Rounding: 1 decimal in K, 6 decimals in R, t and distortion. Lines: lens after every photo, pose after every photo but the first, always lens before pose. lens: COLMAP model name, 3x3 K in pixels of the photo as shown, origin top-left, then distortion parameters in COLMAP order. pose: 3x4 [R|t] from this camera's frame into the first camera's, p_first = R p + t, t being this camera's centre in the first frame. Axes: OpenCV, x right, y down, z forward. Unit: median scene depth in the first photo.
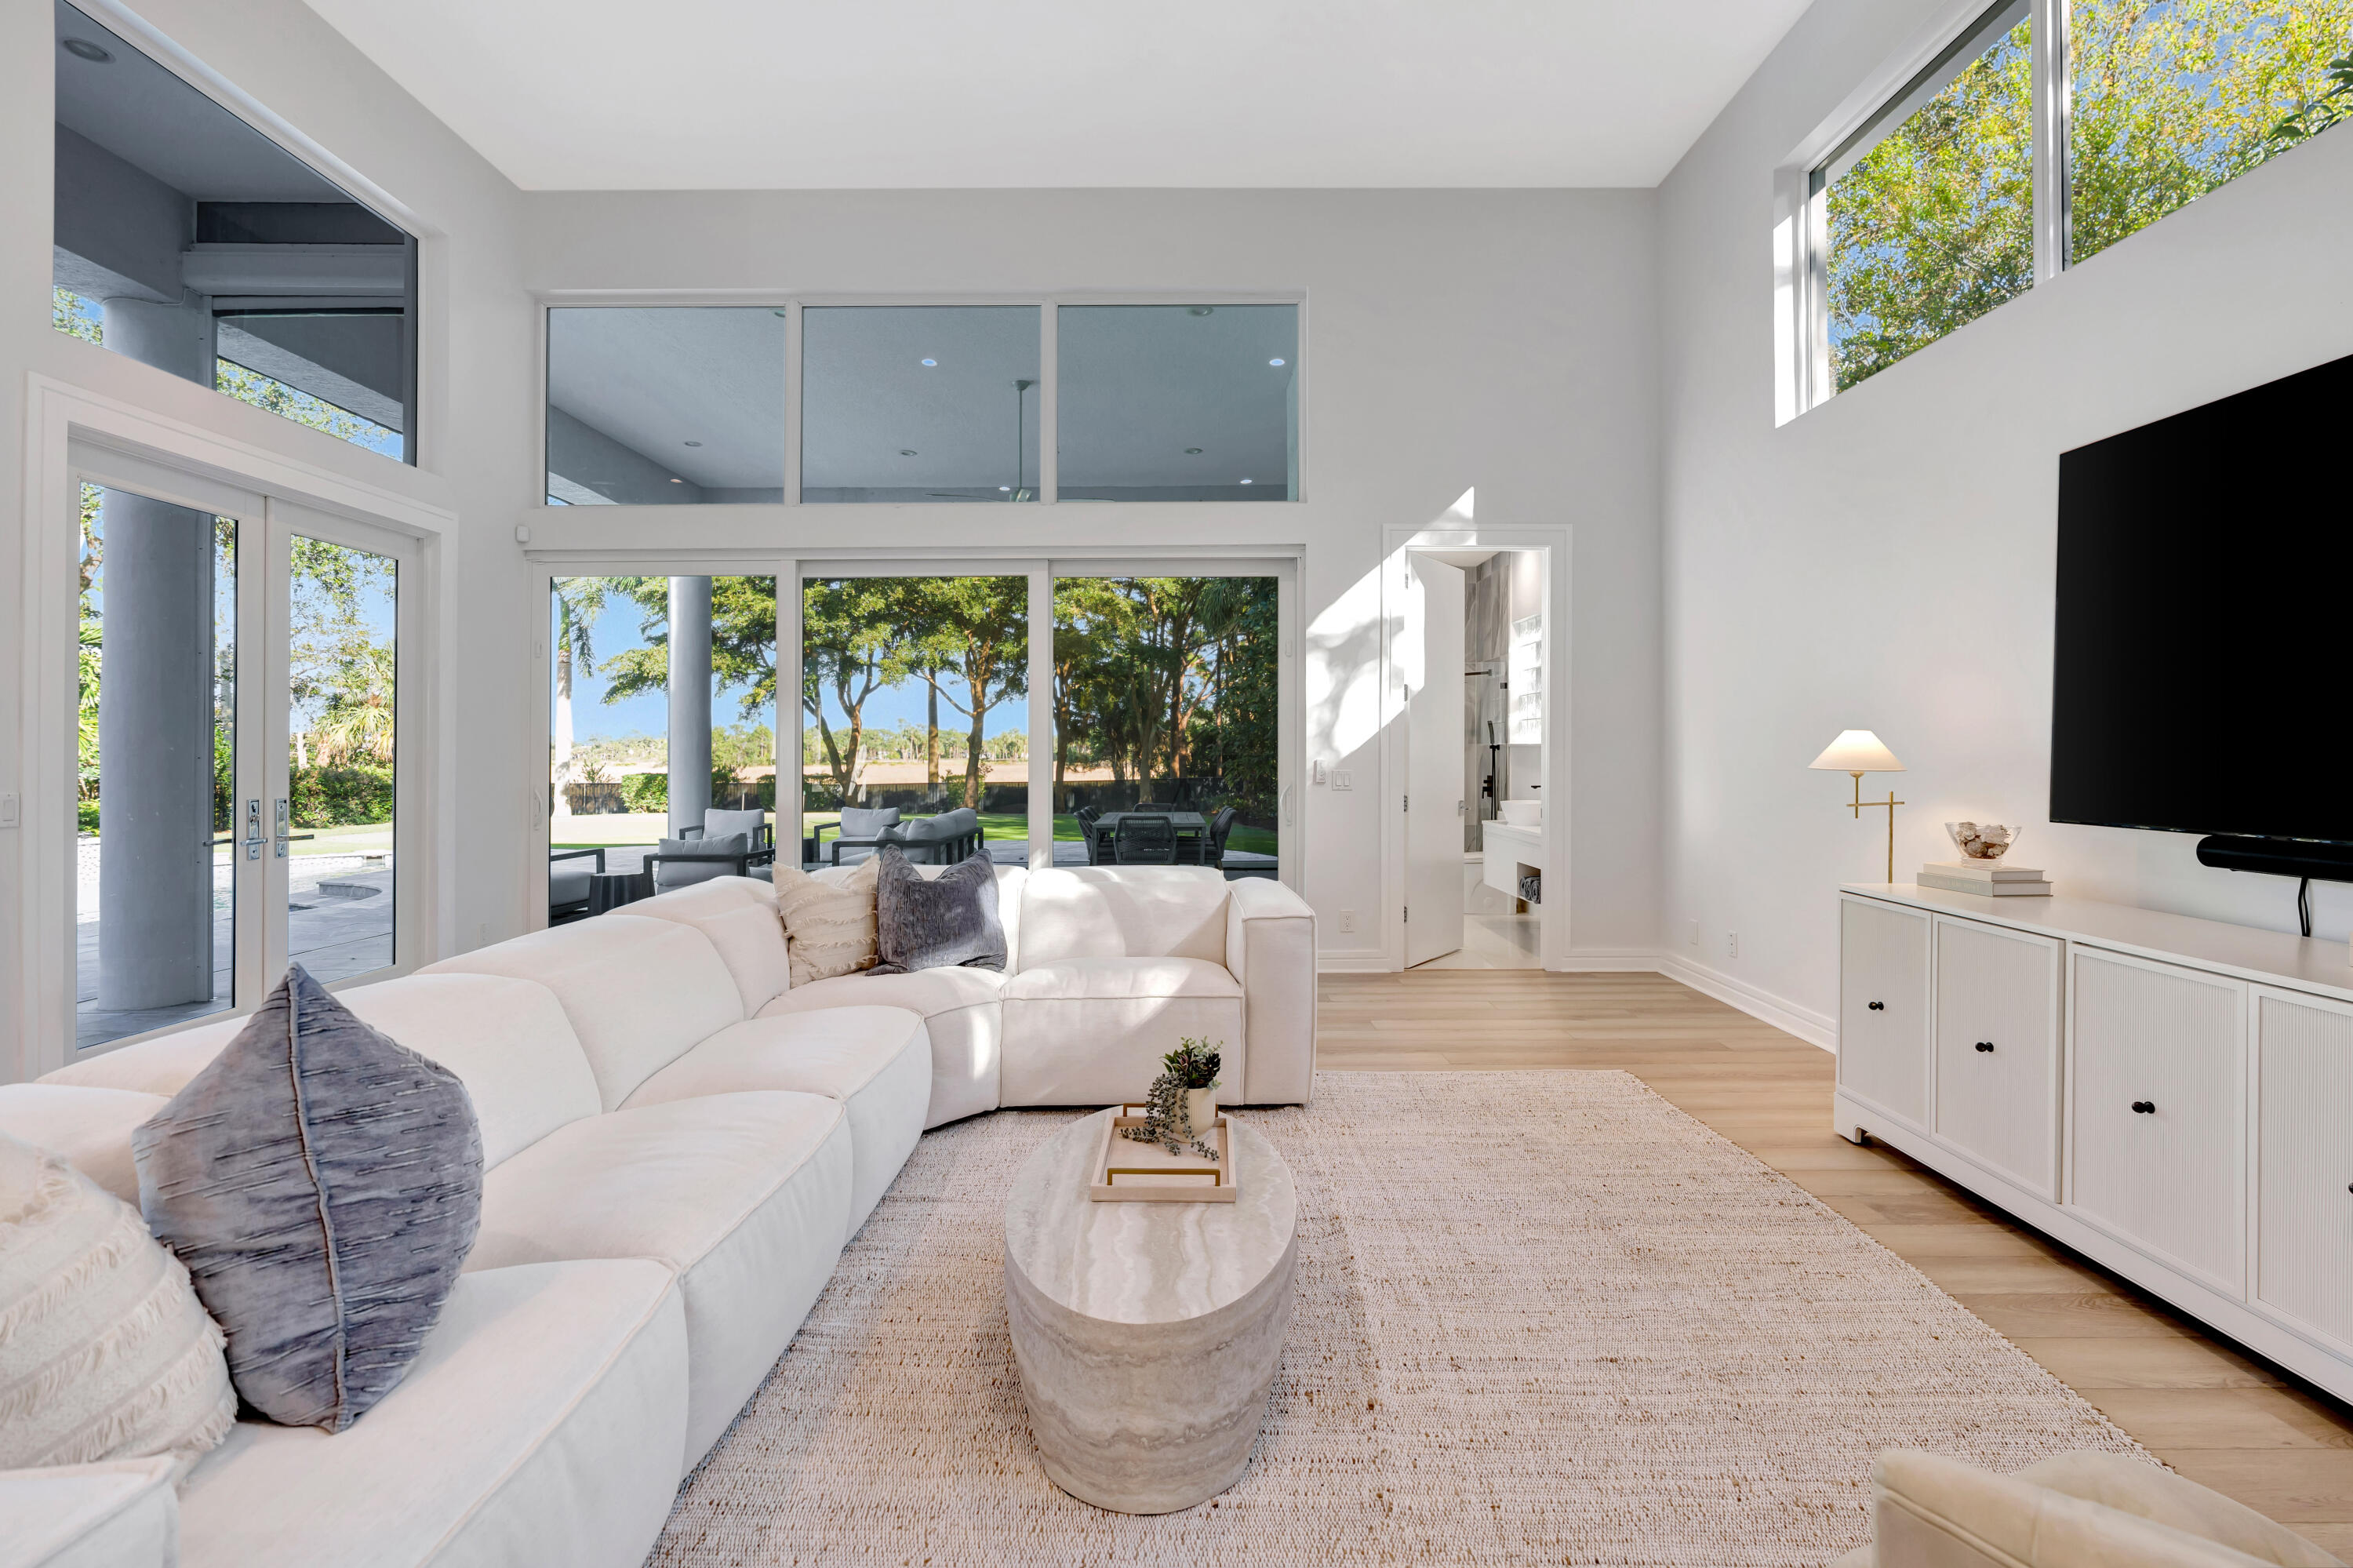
lens RADIAL K [[1062.6, 0, 1174.9], [0, 1062.6, 773.0], [0, 0, 1]] dist [-0.001721, 0.001123]
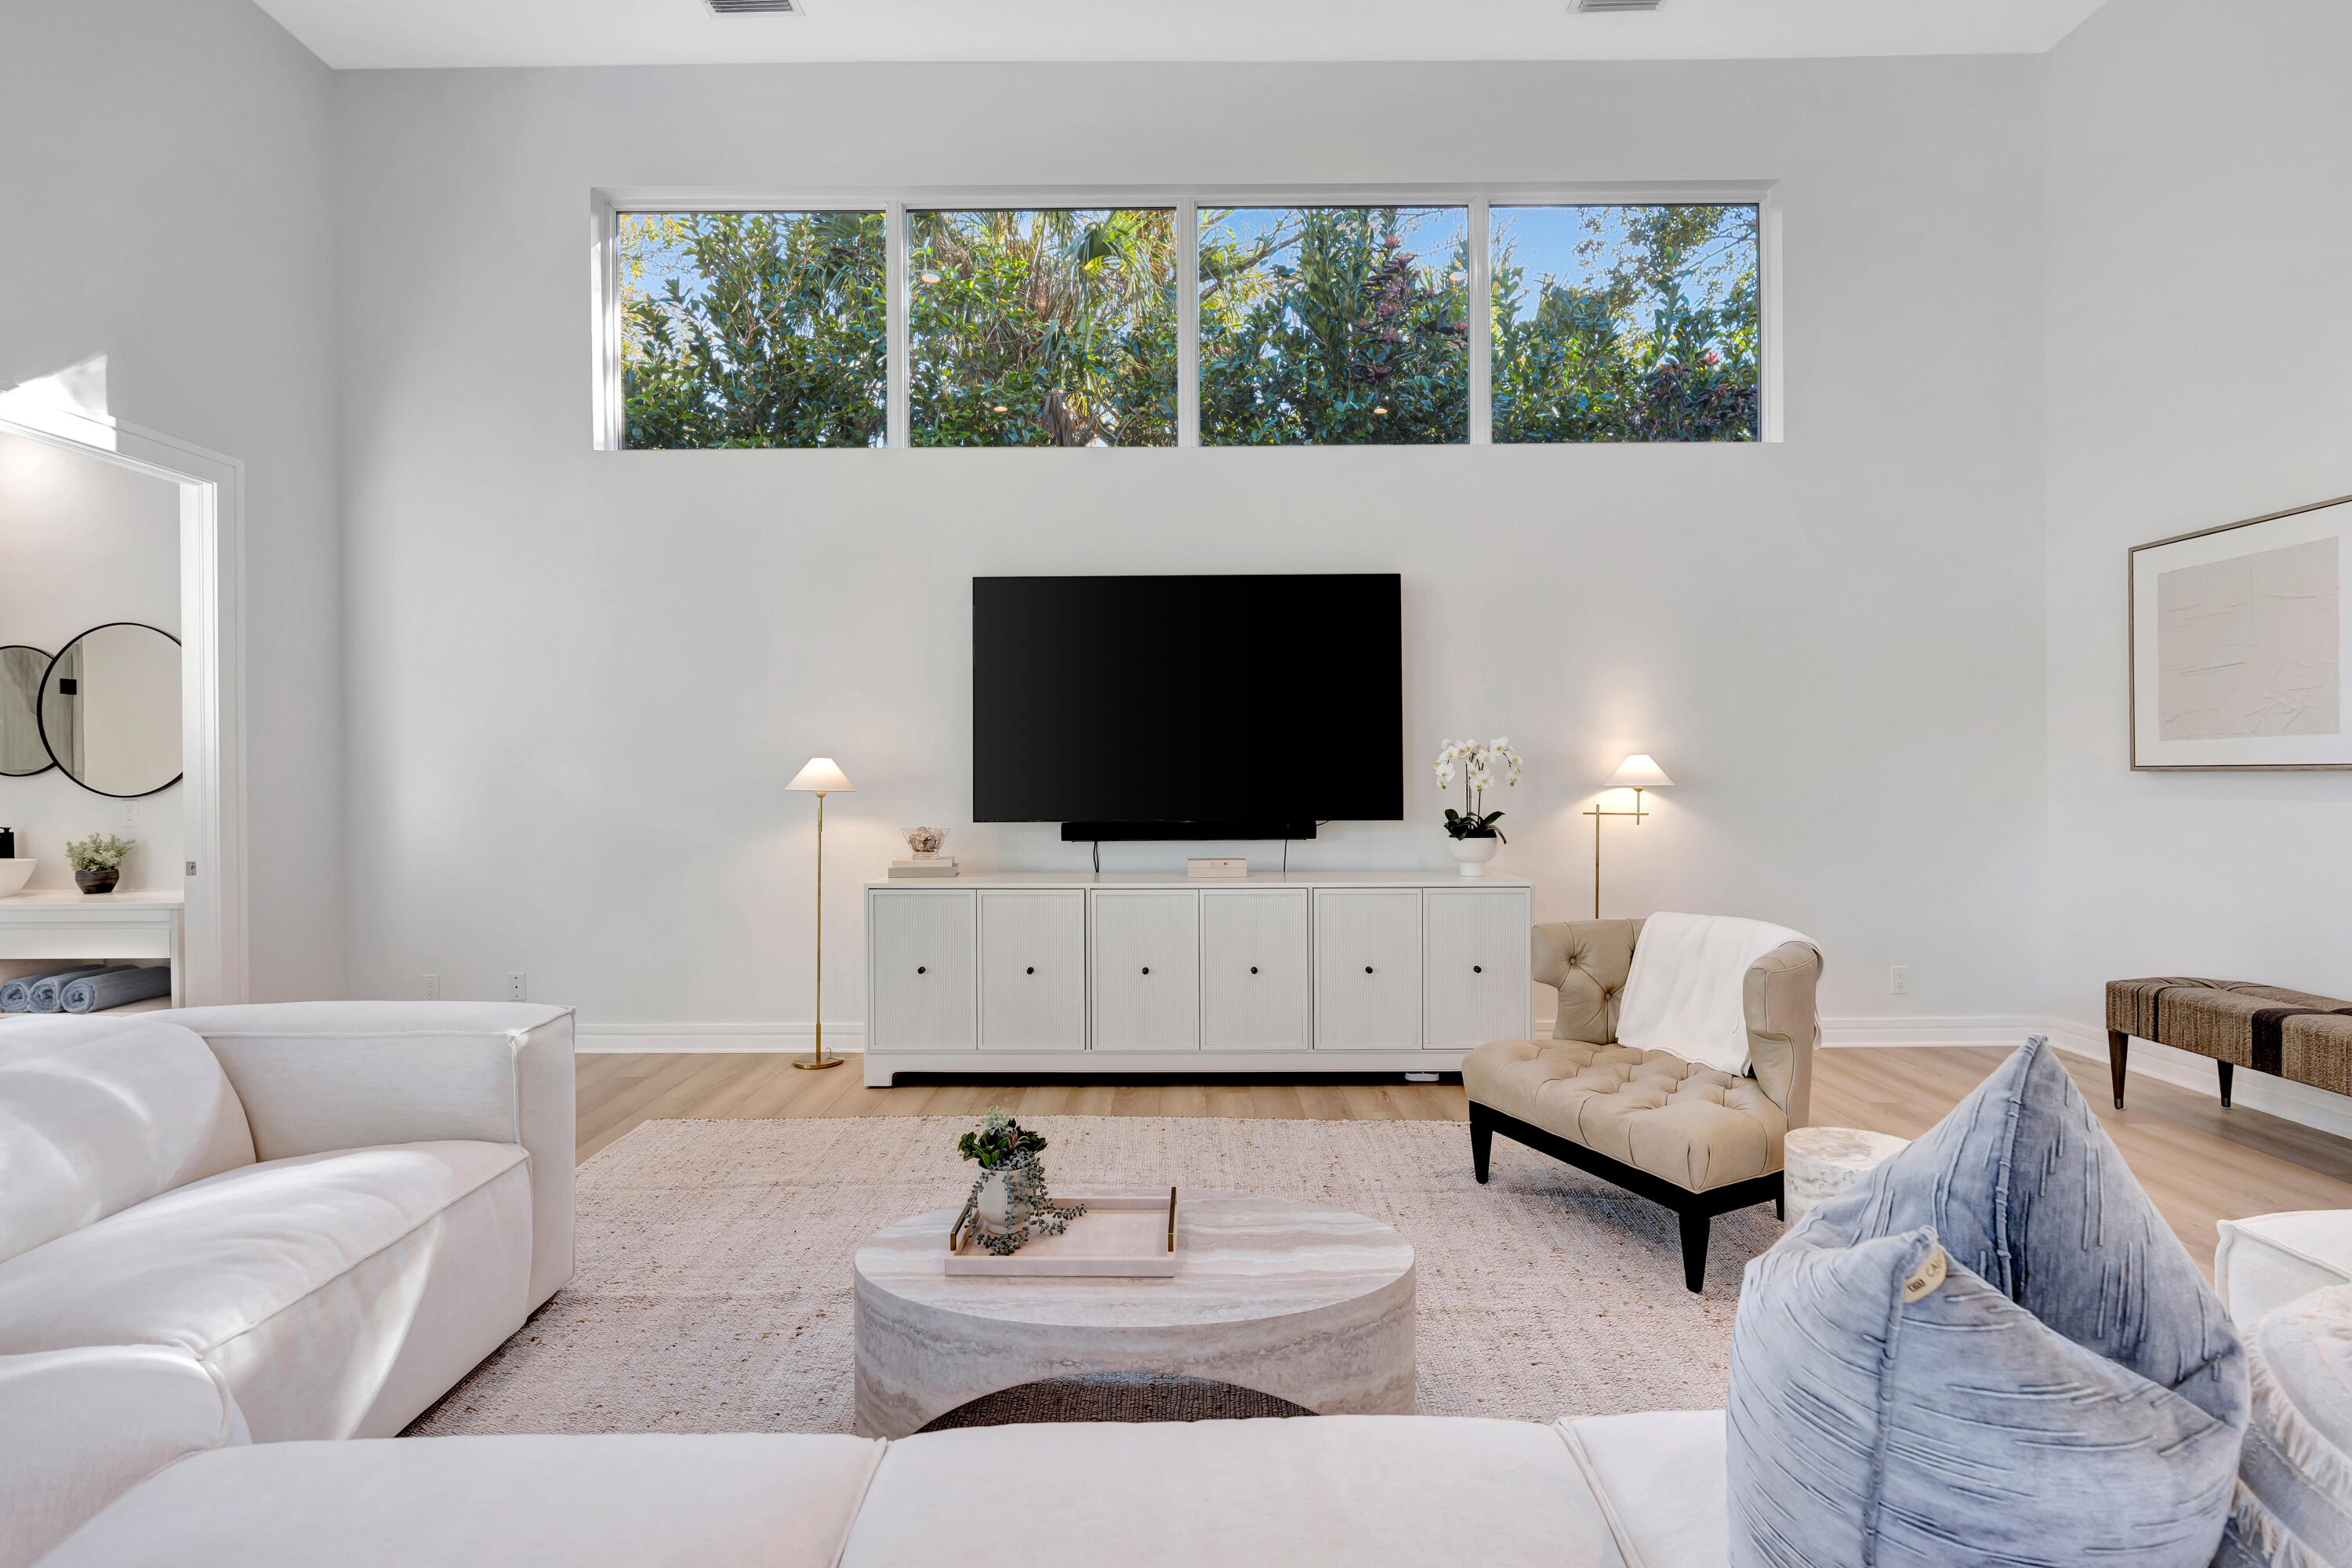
lens RADIAL K [[1083.9, 0, 1196.0], [0, 1083.9, 790.7], [0, 0, 1]] dist [0.000970, 0.000218]
pose [[-0.016099, -0.011693, 0.999802, -0.587655], [0.023573, 0.999649, 0.012070, -0.007607], [-0.999592, 0.023763, -0.015818, 0.591858]]
